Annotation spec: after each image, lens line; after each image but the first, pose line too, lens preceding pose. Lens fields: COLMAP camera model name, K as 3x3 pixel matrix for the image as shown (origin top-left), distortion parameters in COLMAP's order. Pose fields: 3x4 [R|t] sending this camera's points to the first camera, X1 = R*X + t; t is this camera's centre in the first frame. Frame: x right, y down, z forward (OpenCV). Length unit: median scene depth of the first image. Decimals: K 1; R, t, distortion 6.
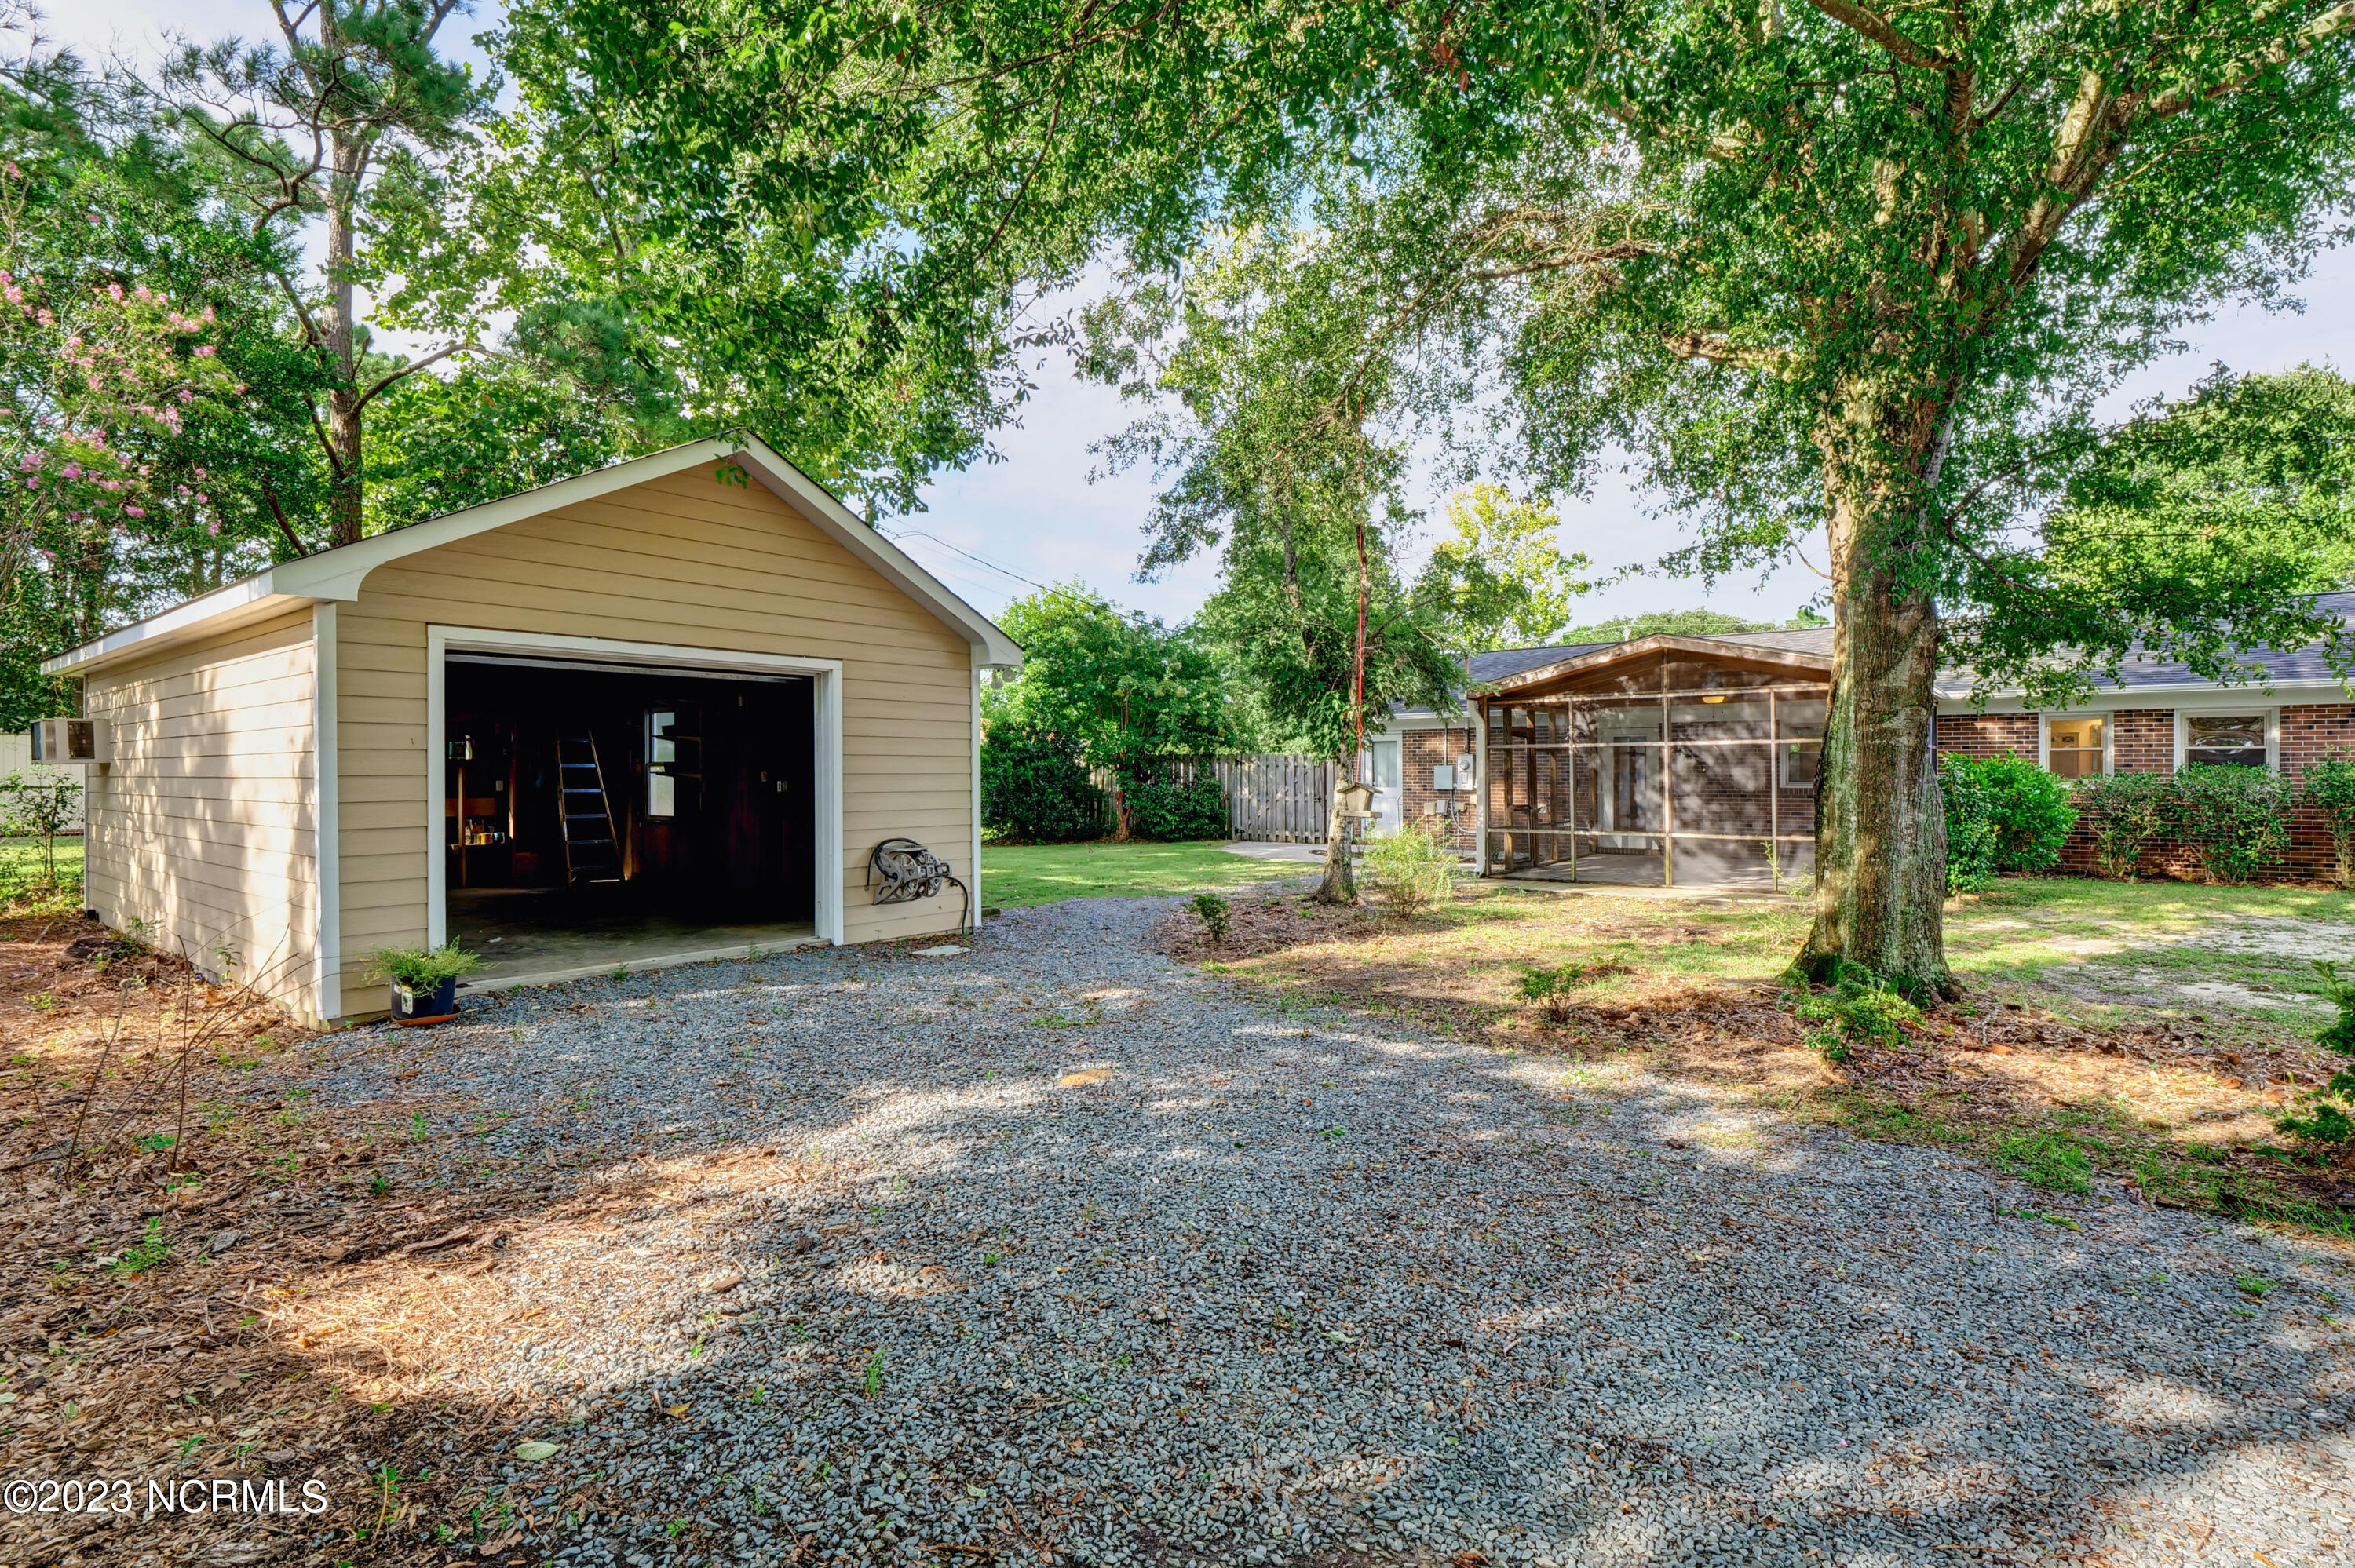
lens RADIAL K [[1149.6, 0, 1177.3], [0, 1149.6, 779.6], [0, 0, 1]] dist [0.000675, 0.000199]
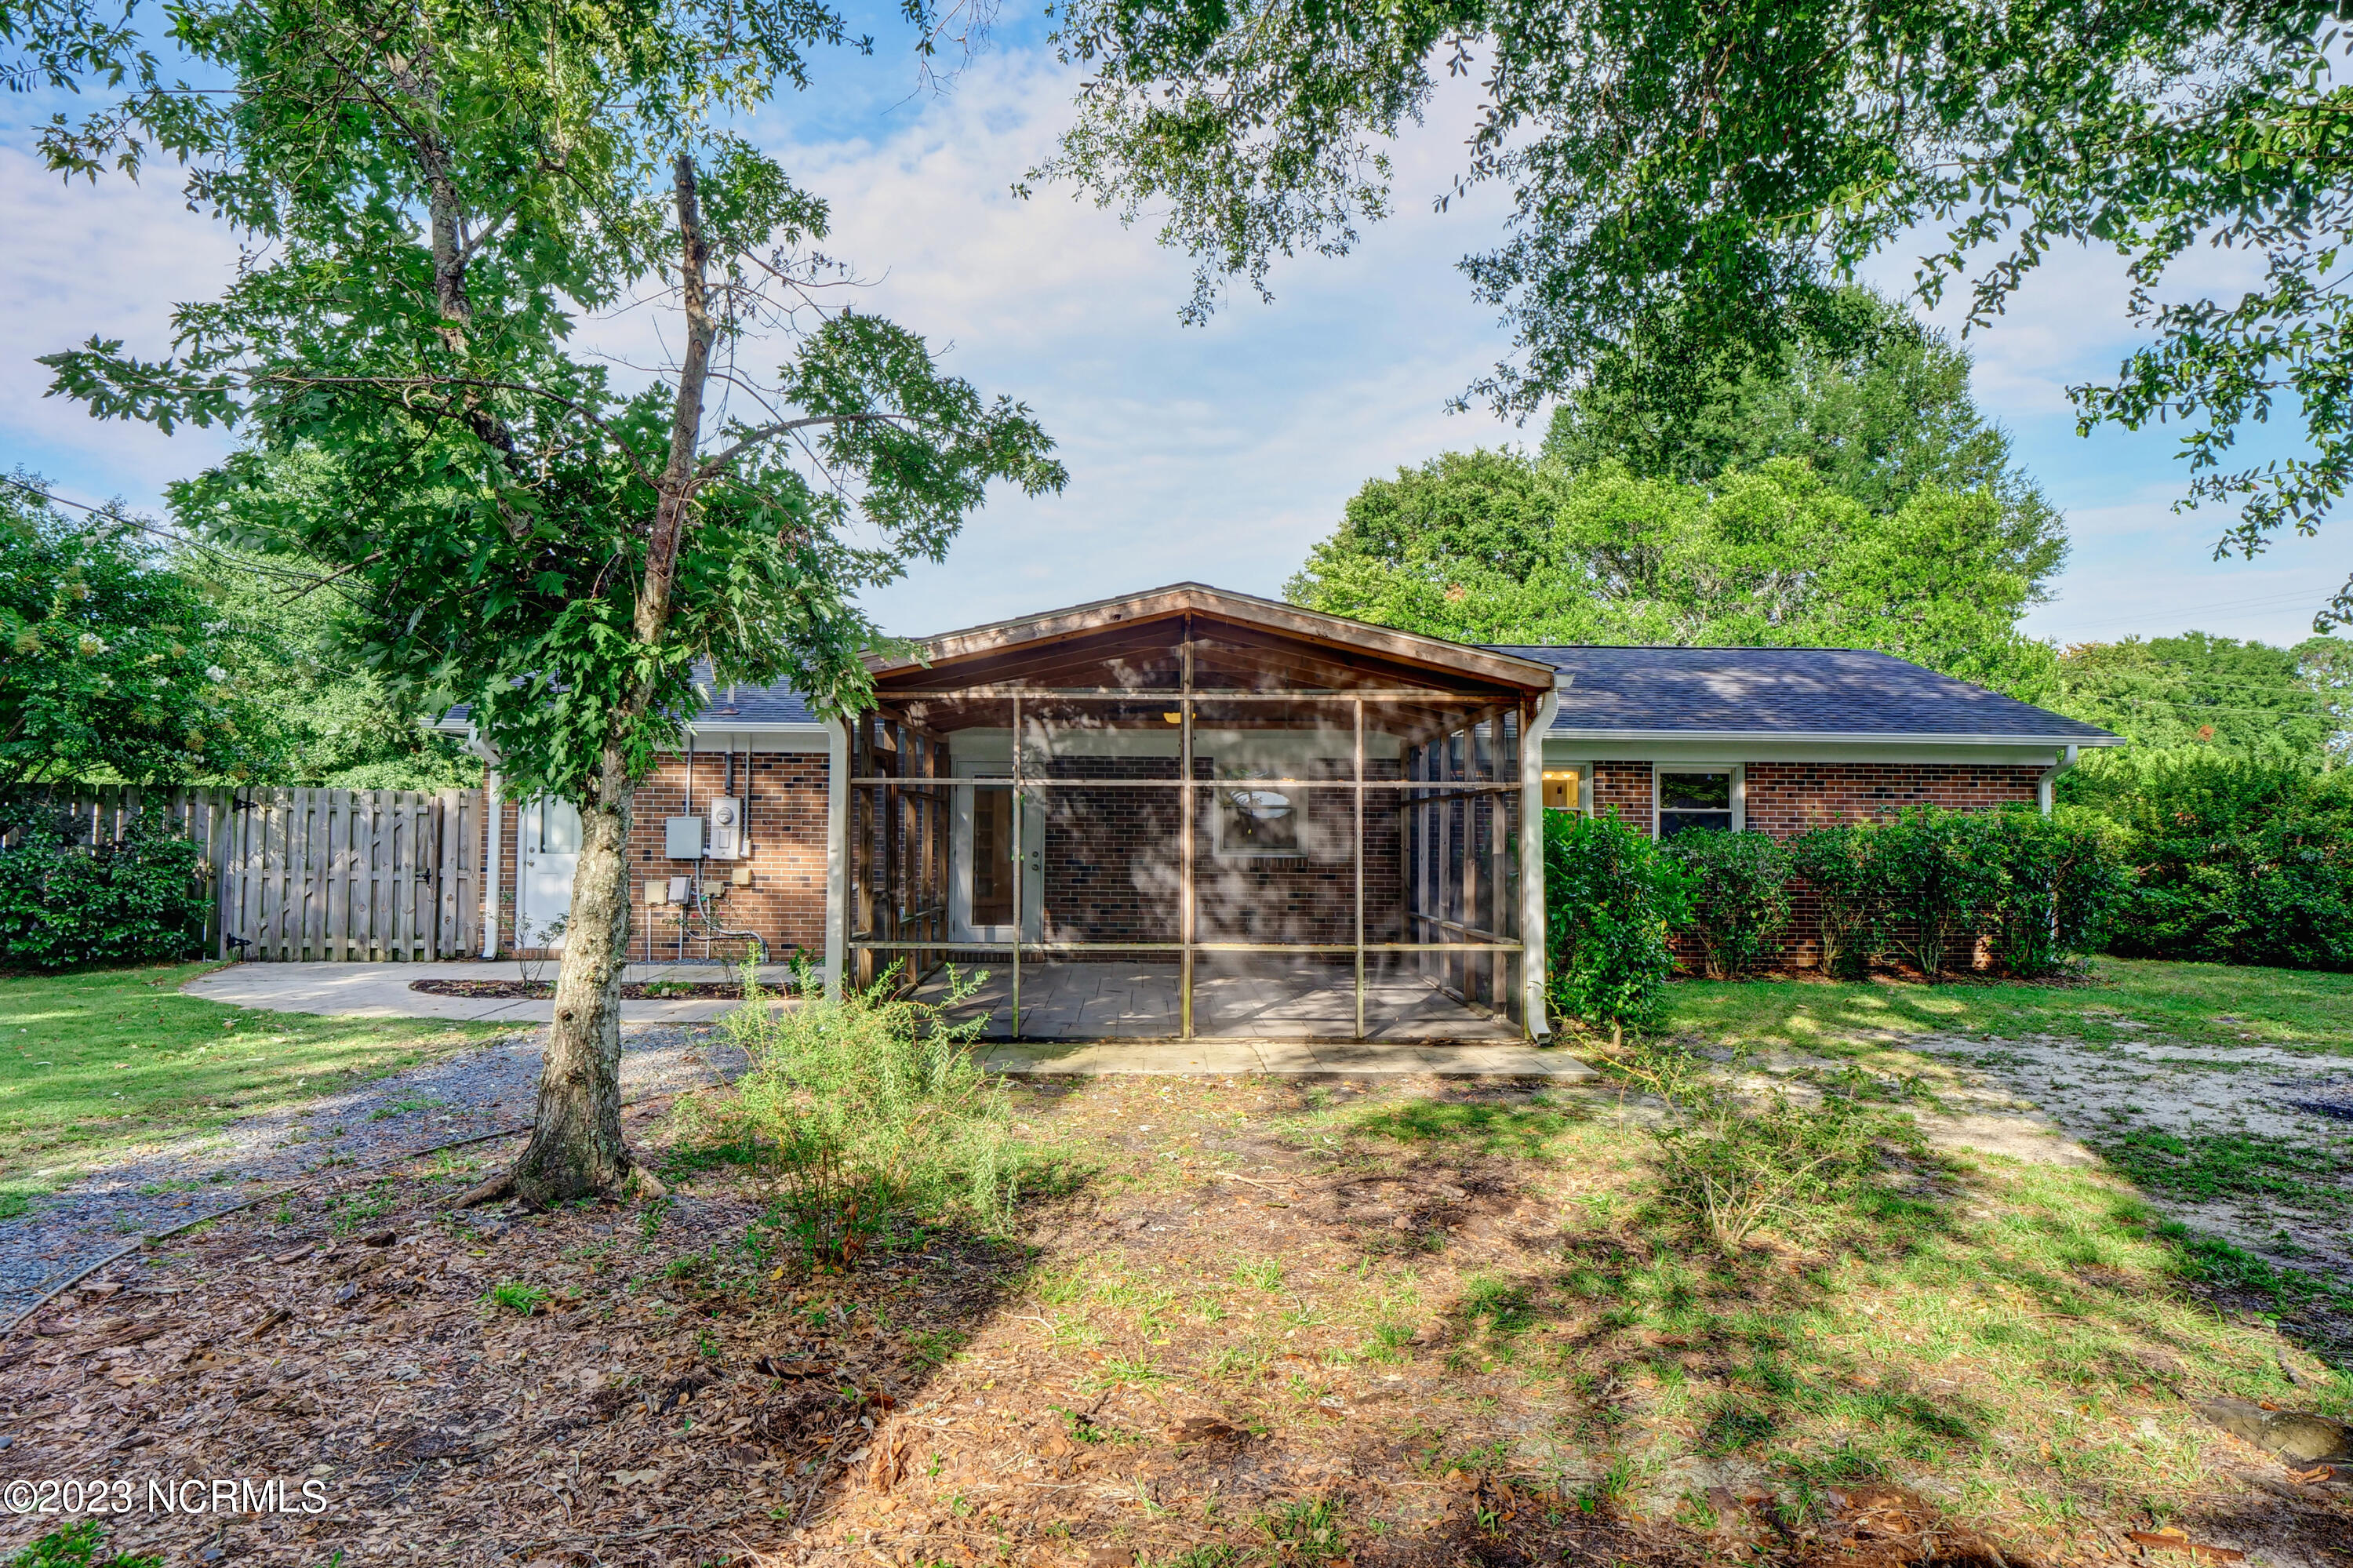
lens RADIAL K [[1269.0, 0, 1178.2], [0, 1269.0, 791.6], [0, 0, 1]] dist [-0.000537, -0.000960]
pose [[0.769678, 0.027716, 0.637831, 0.025333], [-0.005449, 0.999306, -0.036848, -0.003940], [-0.638410, 0.024885, 0.769294, 0.524929]]
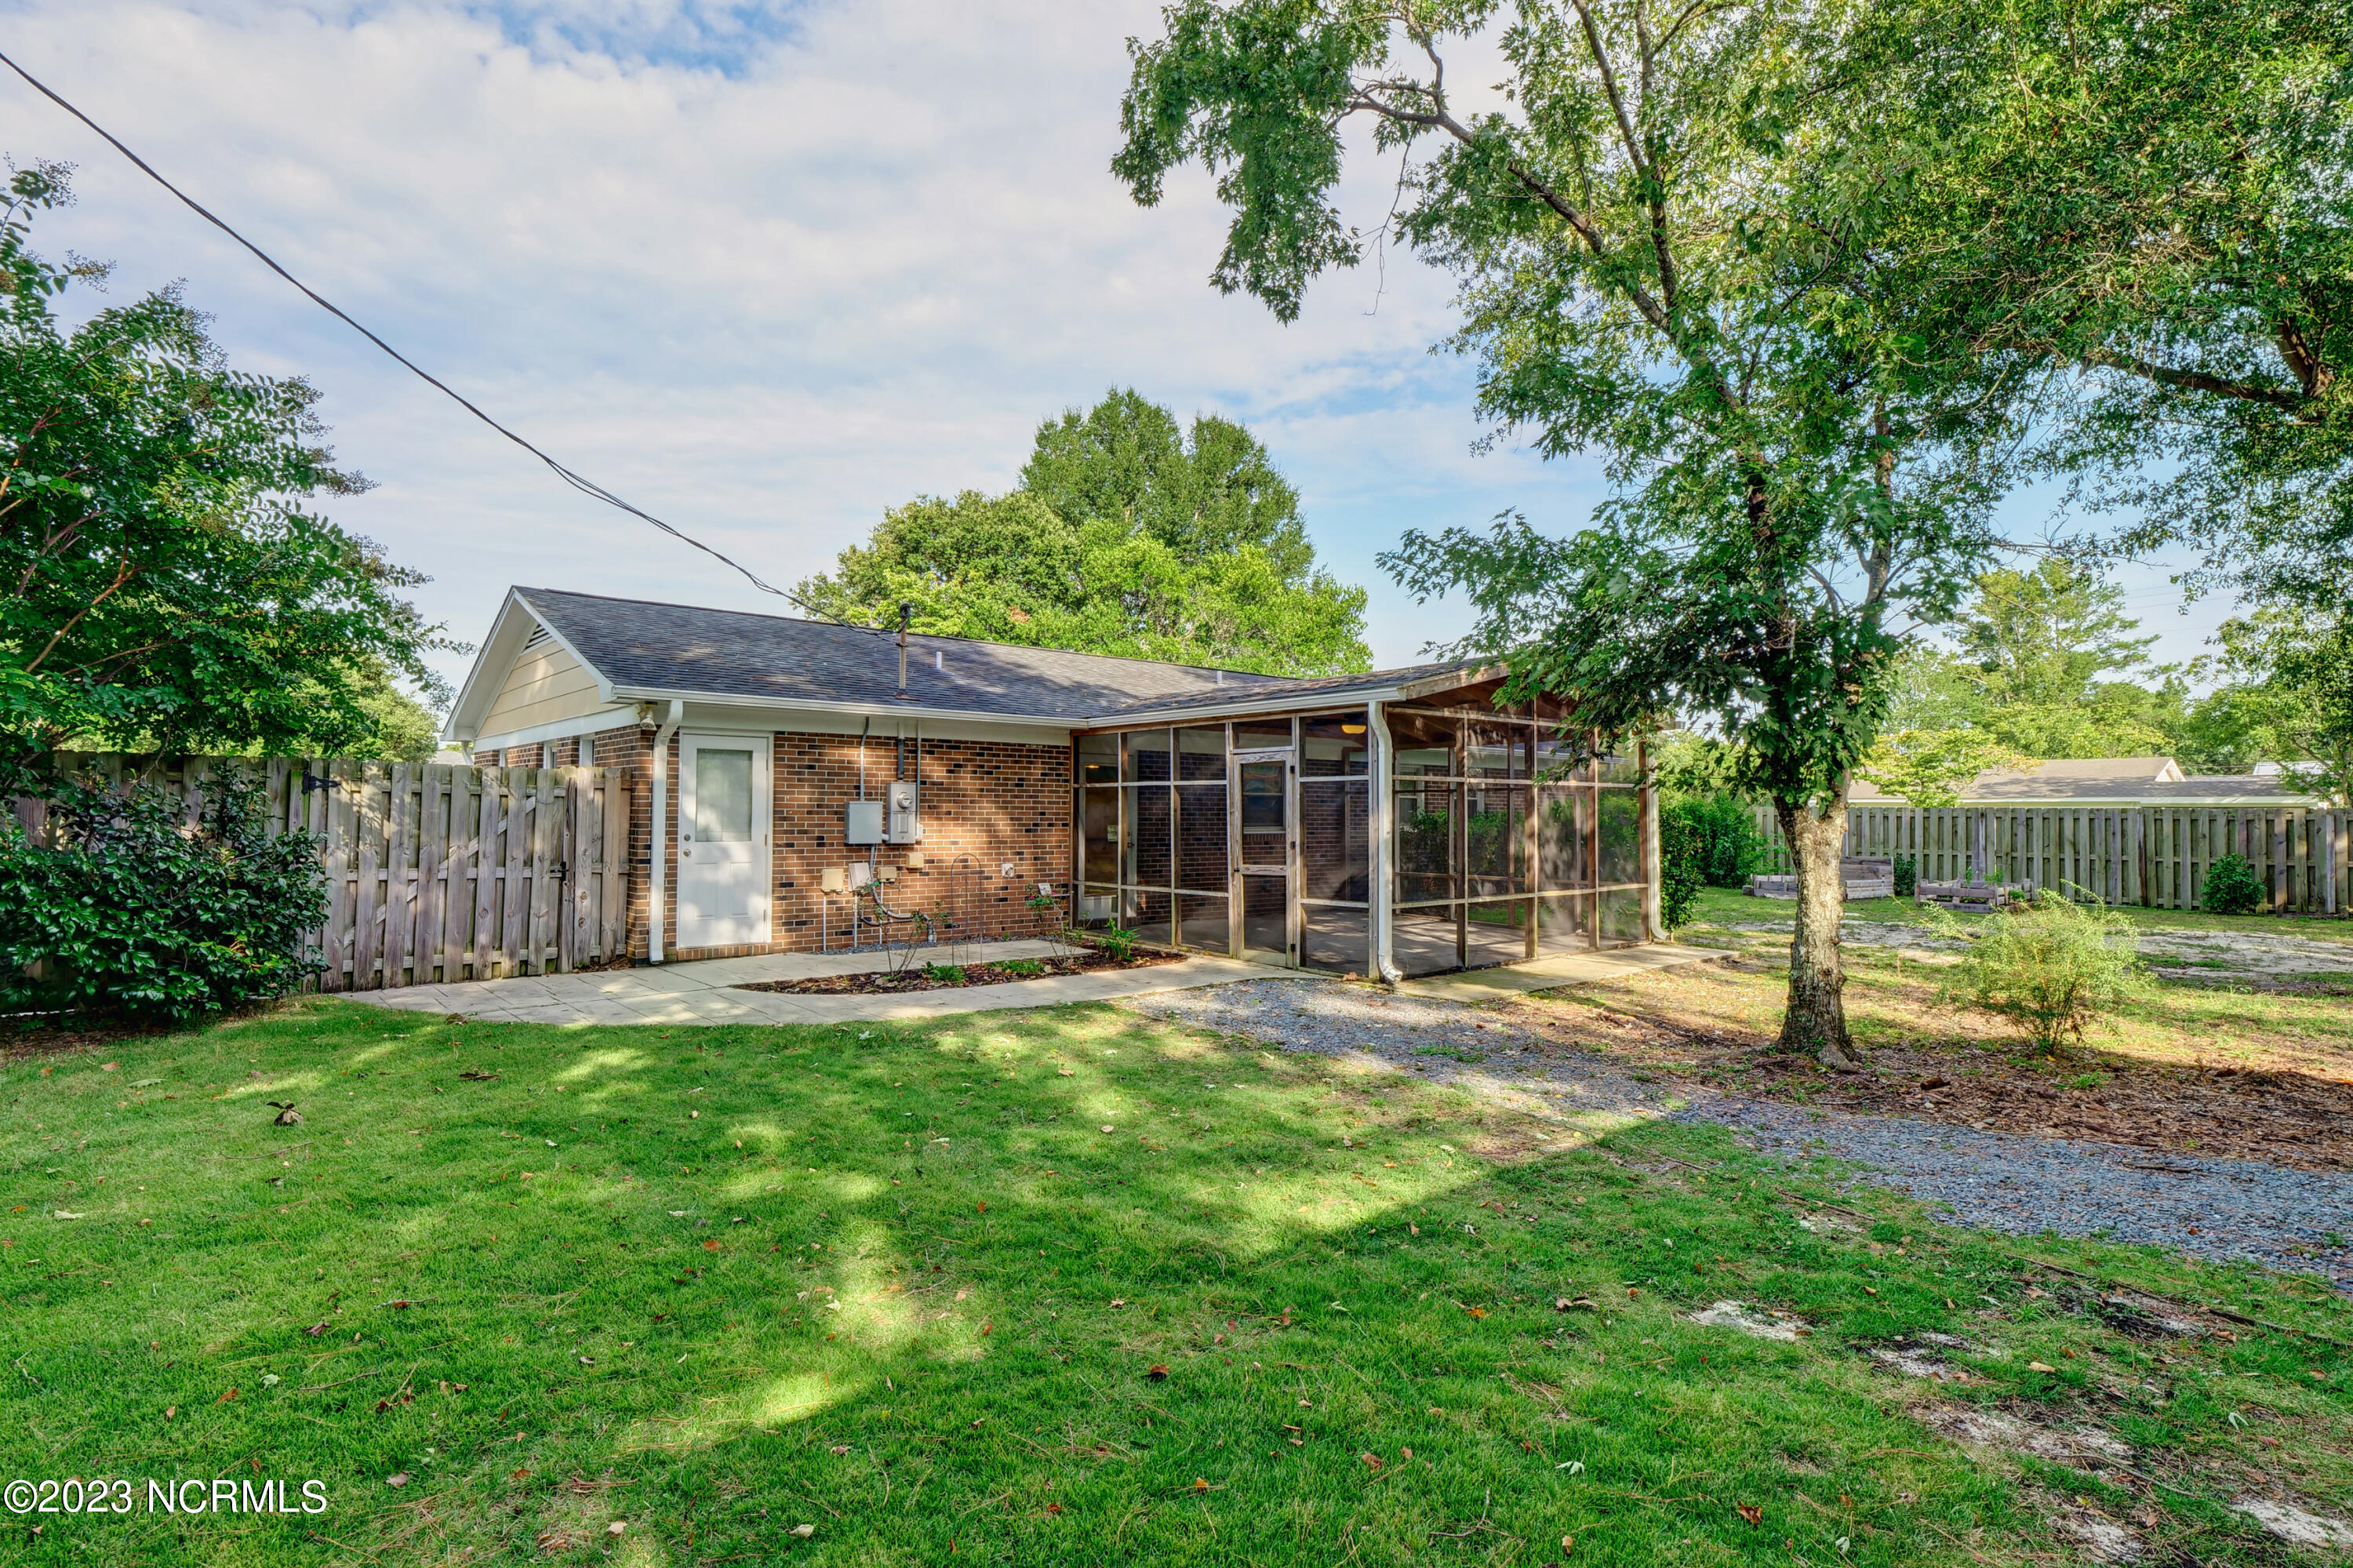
lens RADIAL K [[1148.8, 0, 1180.8], [0, 1148.8, 775.6], [0, 0, 1]] dist [0.000675, 0.000199]
pose [[0.182729, 0.037854, 0.982434, -0.433865], [0.001719, 0.999245, -0.038822, -0.003514], [-0.983162, 0.008783, 0.182526, 1.099338]]
